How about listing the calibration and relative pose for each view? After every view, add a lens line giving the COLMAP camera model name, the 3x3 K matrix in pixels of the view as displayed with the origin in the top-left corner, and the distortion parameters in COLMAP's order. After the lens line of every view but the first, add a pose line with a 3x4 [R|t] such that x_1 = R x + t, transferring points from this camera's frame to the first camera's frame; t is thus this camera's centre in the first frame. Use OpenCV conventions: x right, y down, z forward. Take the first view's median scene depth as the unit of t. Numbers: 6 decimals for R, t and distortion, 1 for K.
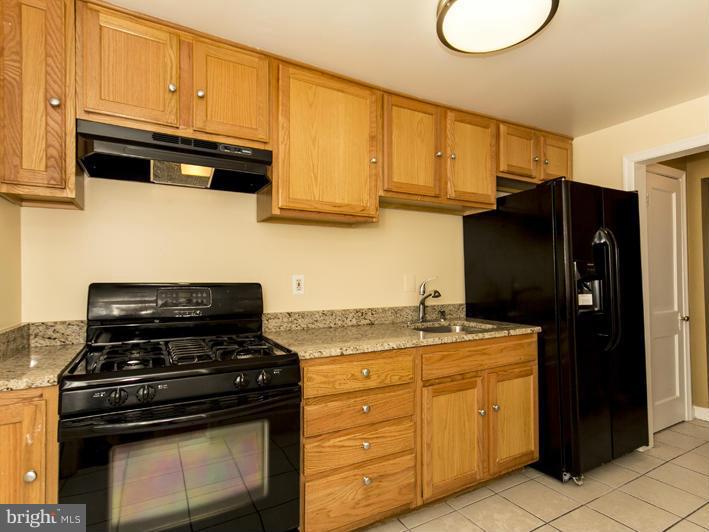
lens RADIAL K [[381.7, 0, 358.1], [0, 381.7, 268.7], [0, 0, 1]] dist [-0.002582, 0.000538]
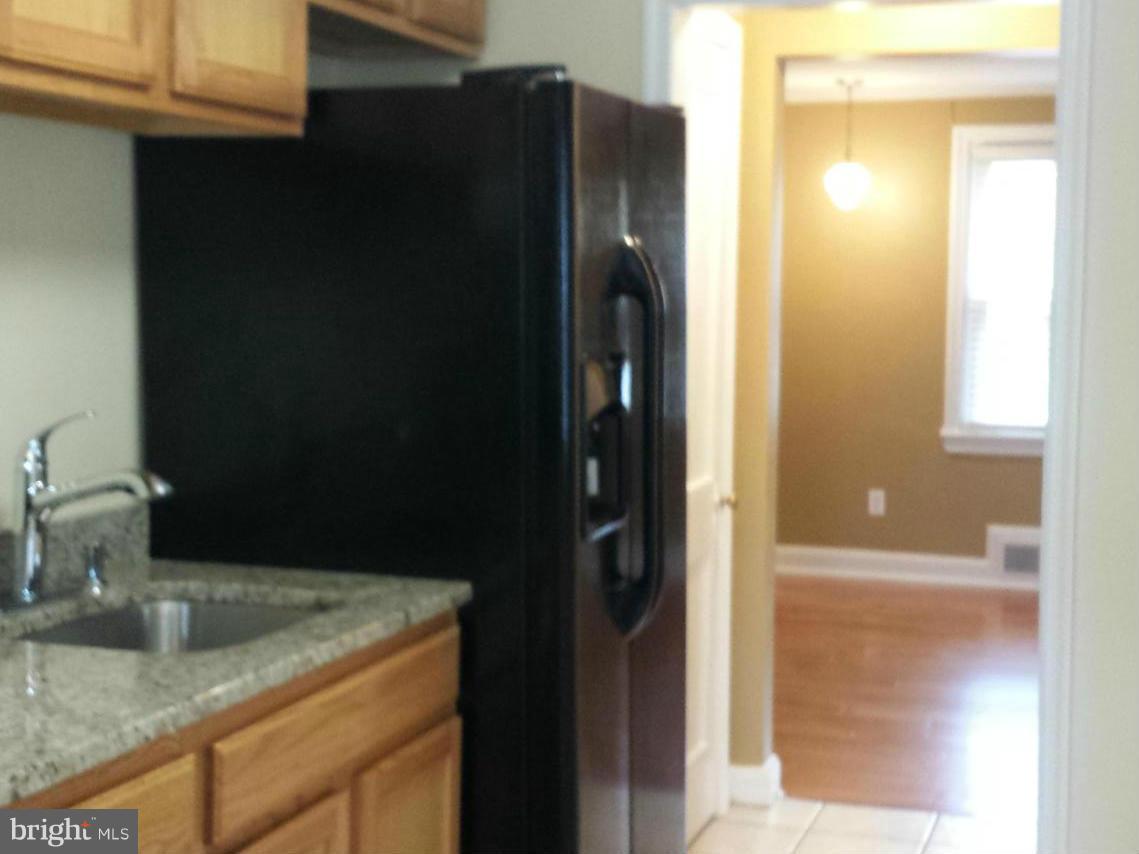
lens RADIAL K [[1907.1, 0, 569.5], [0, 1907.1, 427.0], [0, 0, 1]] dist [0.010919, 0.037967]
pose [[0.726056, -0.040343, 0.686451, -0.470615], [-0.032797, 0.995110, 0.093172, -0.104416], [-0.686853, -0.090161, 0.721182, -0.072798]]
